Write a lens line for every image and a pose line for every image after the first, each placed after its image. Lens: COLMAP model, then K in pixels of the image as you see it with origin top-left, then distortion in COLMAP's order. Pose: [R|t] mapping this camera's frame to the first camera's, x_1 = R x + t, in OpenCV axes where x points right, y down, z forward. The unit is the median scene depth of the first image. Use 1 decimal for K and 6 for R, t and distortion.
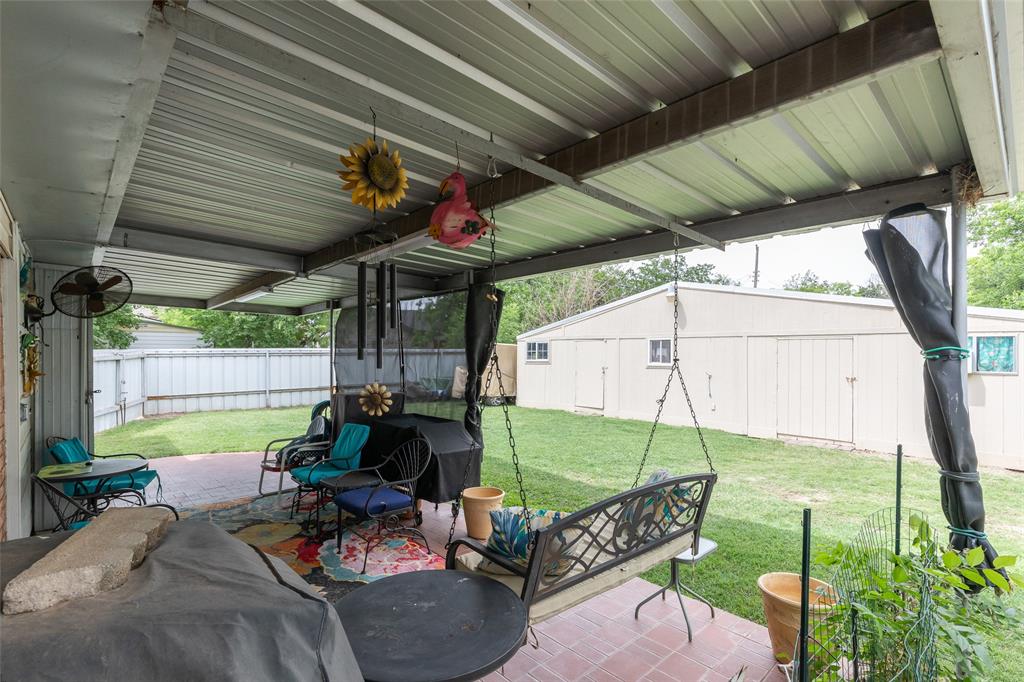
lens RADIAL K [[482.7, 0, 510.5], [0, 482.7, 351.3], [0, 0, 1]] dist [0.000616, 0.000117]
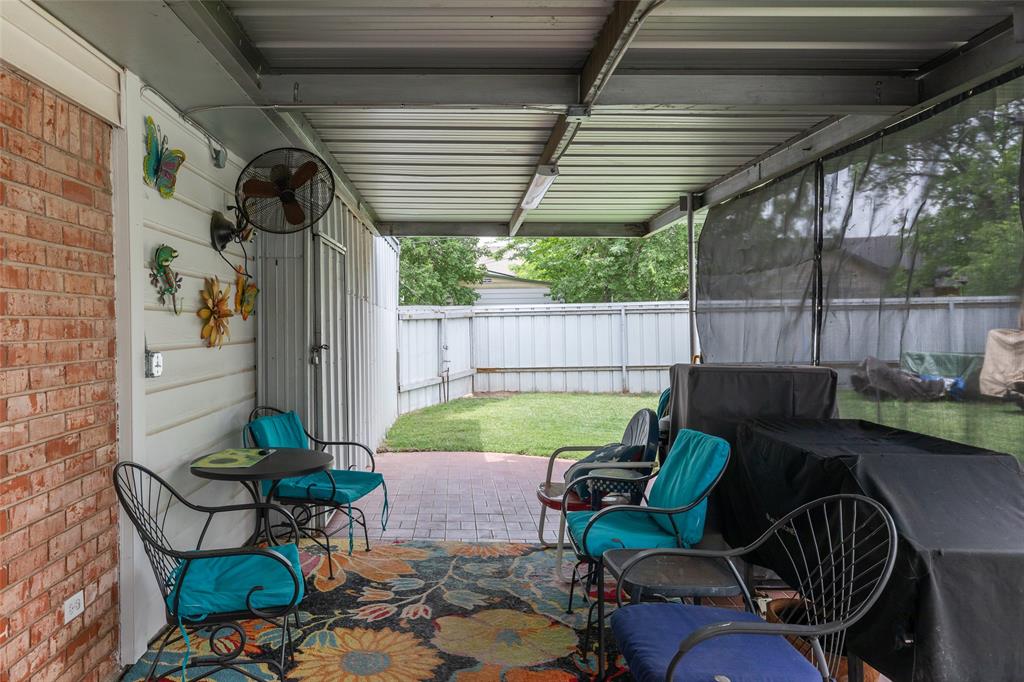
lens RADIAL K [[710.1, 0, 427.9], [0, 710.1, 314.9], [0, 0, 1]] dist [0.008803, 0.003830]
pose [[0.713215, -0.016037, -0.700761, -0.020282], [0.014147, 0.999864, -0.008484, 0.021561], [0.700802, -0.003862, 0.713345, 0.170095]]
